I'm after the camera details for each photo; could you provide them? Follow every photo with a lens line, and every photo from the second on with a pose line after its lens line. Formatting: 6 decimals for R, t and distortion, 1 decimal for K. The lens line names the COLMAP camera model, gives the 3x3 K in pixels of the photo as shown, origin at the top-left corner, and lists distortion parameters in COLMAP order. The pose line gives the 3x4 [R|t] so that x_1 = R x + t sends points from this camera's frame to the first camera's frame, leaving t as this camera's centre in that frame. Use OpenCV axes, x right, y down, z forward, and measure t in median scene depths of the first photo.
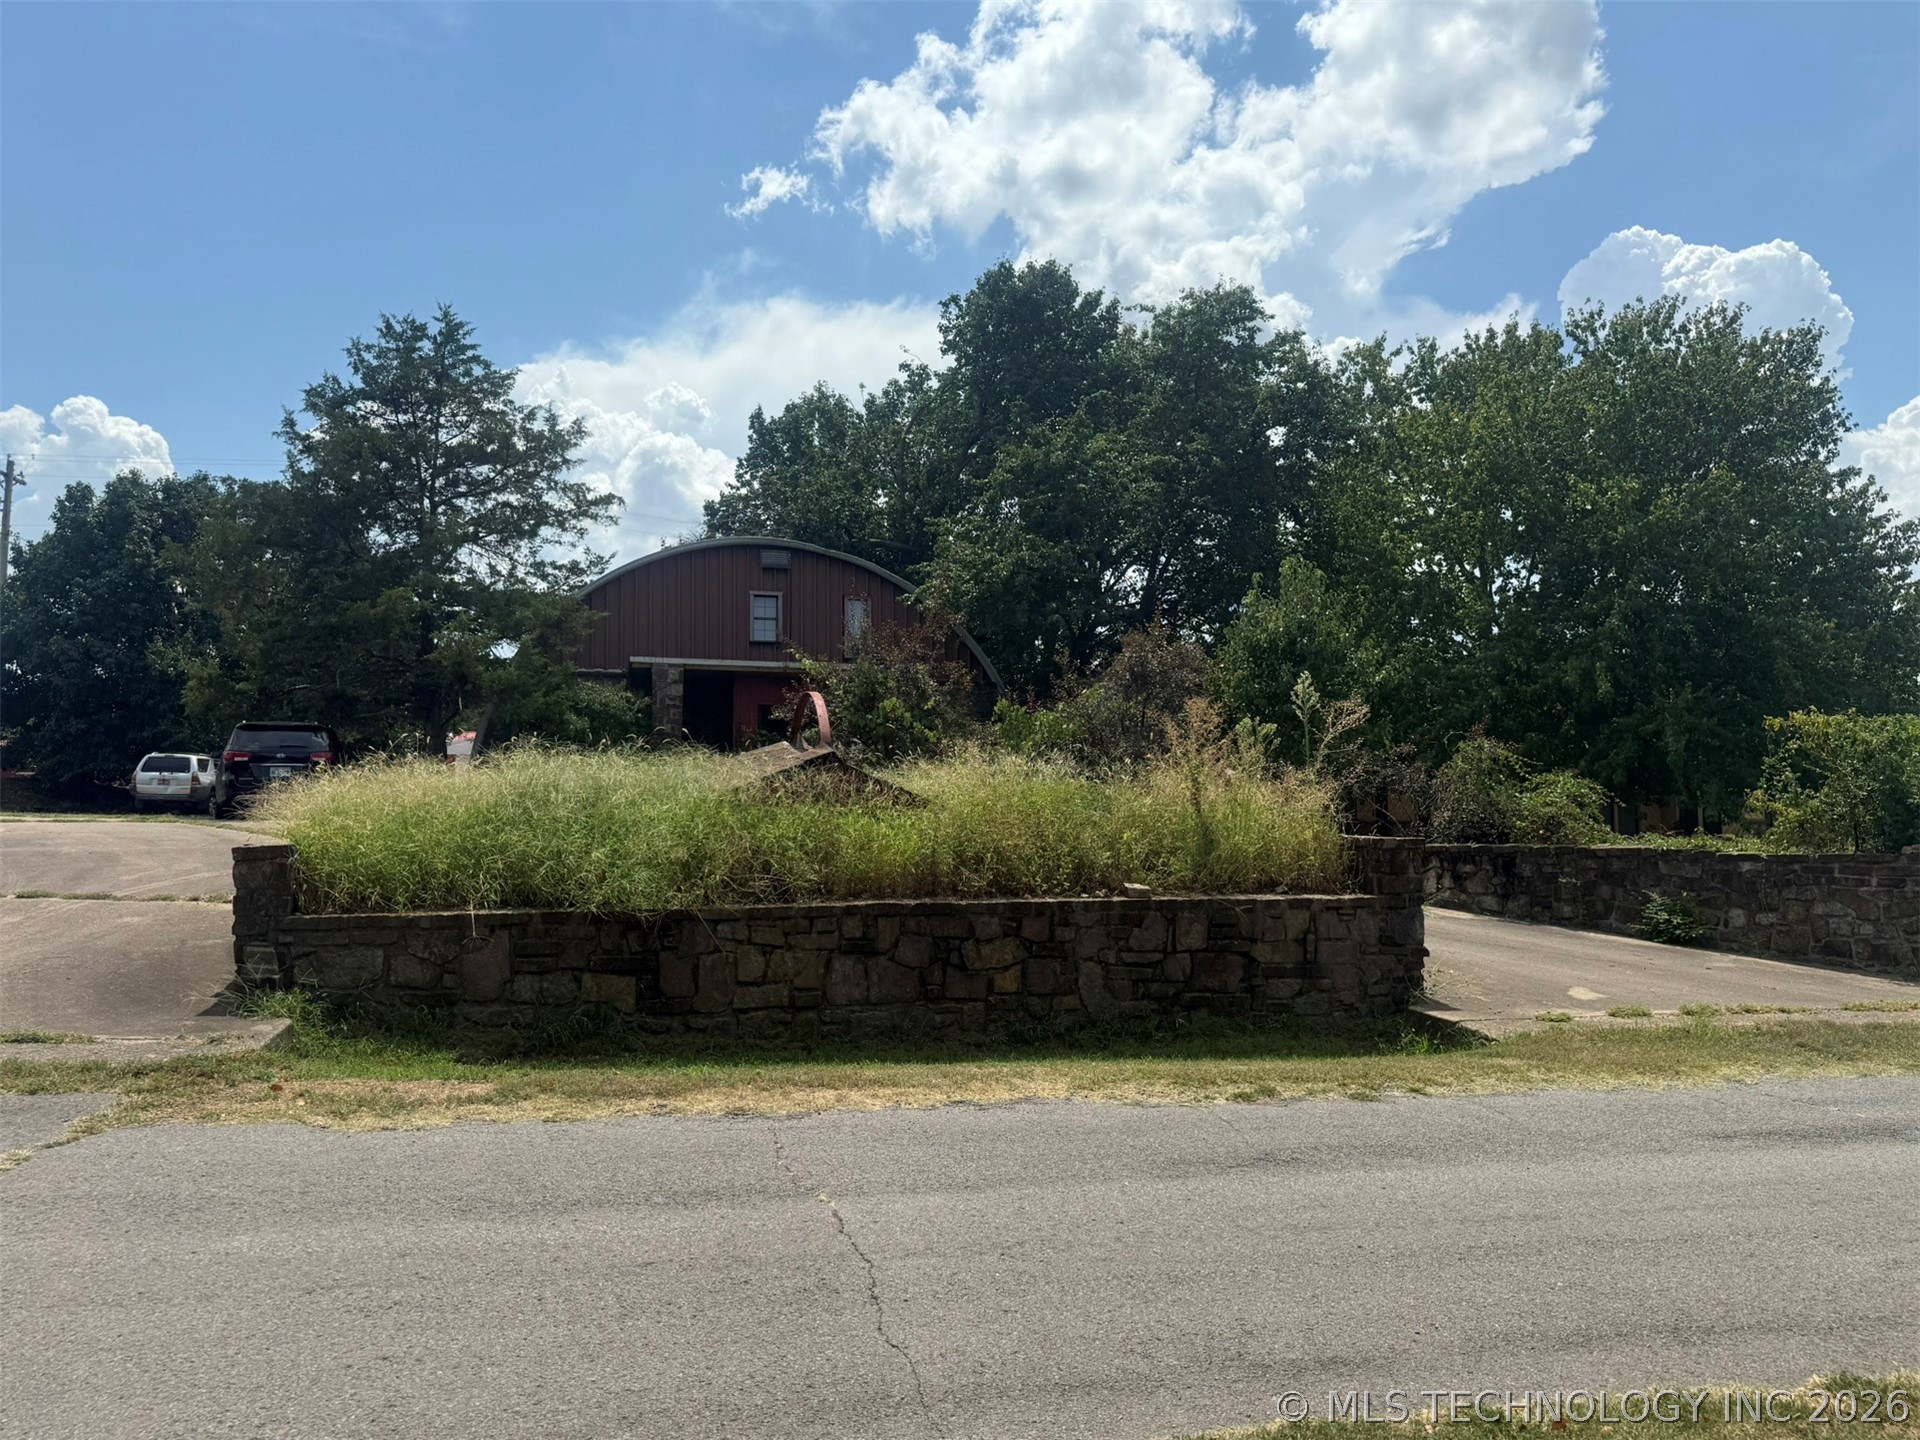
lens RADIAL K [[1343.2, 0, 966.9], [0, 1343.2, 748.7], [0, 0, 1]] dist [0.066083, -0.106180]
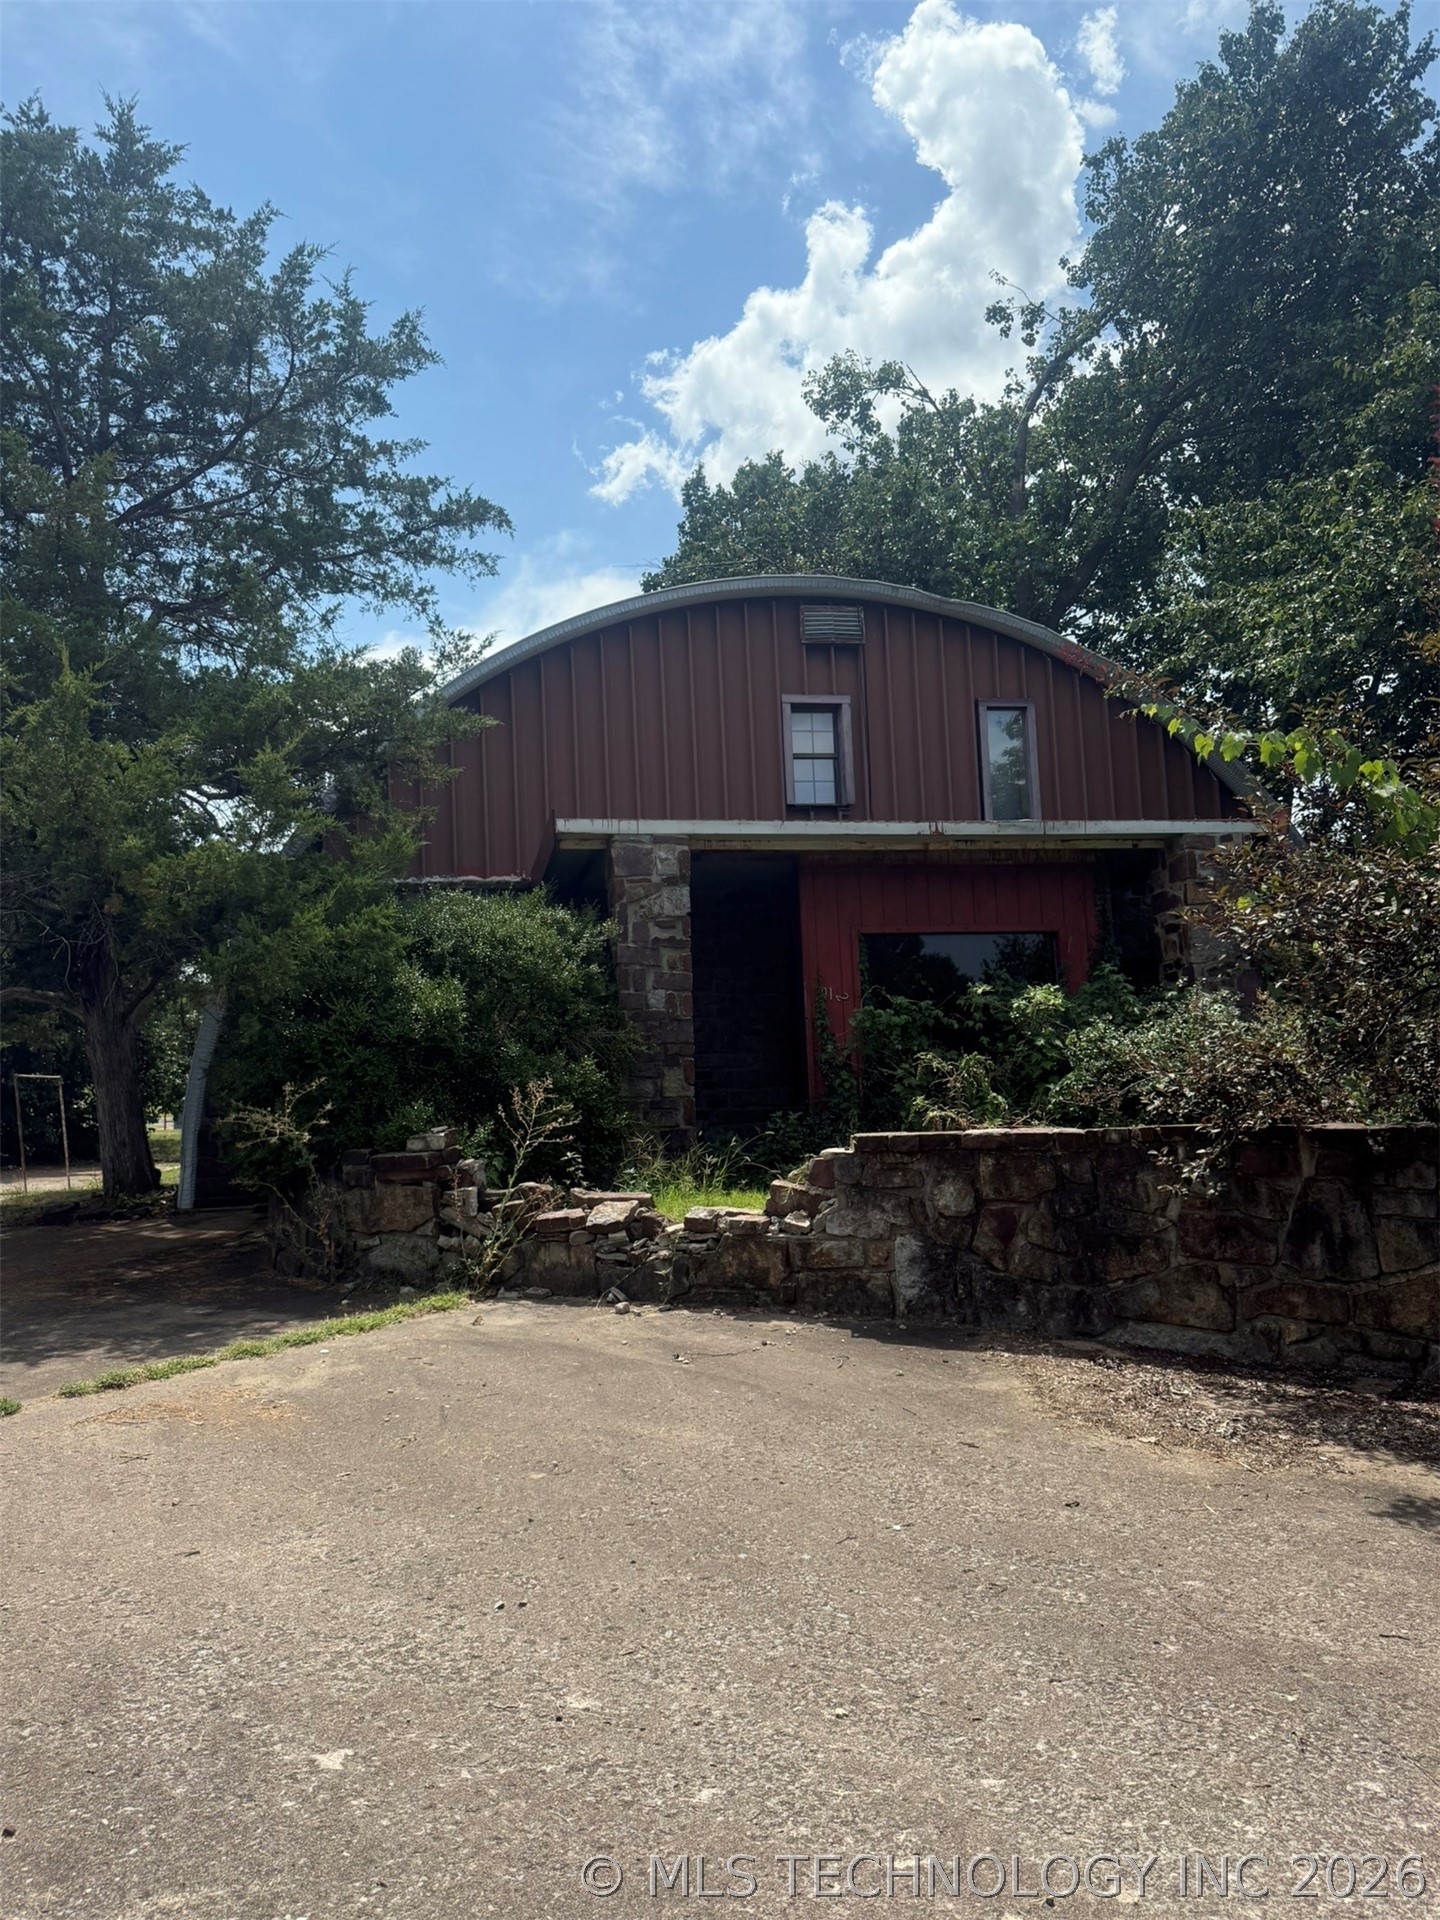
lens RADIAL K [[1359.5, 0, 715.6], [0, 1359.5, 935.7], [0, 0, 1]] dist [0.118039, -0.161239]
pose [[0.997053, -0.040580, -0.065103, -0.165103], [0.037092, 0.997856, -0.053929, -0.011107], [0.067151, 0.051356, 0.996420, 0.563606]]
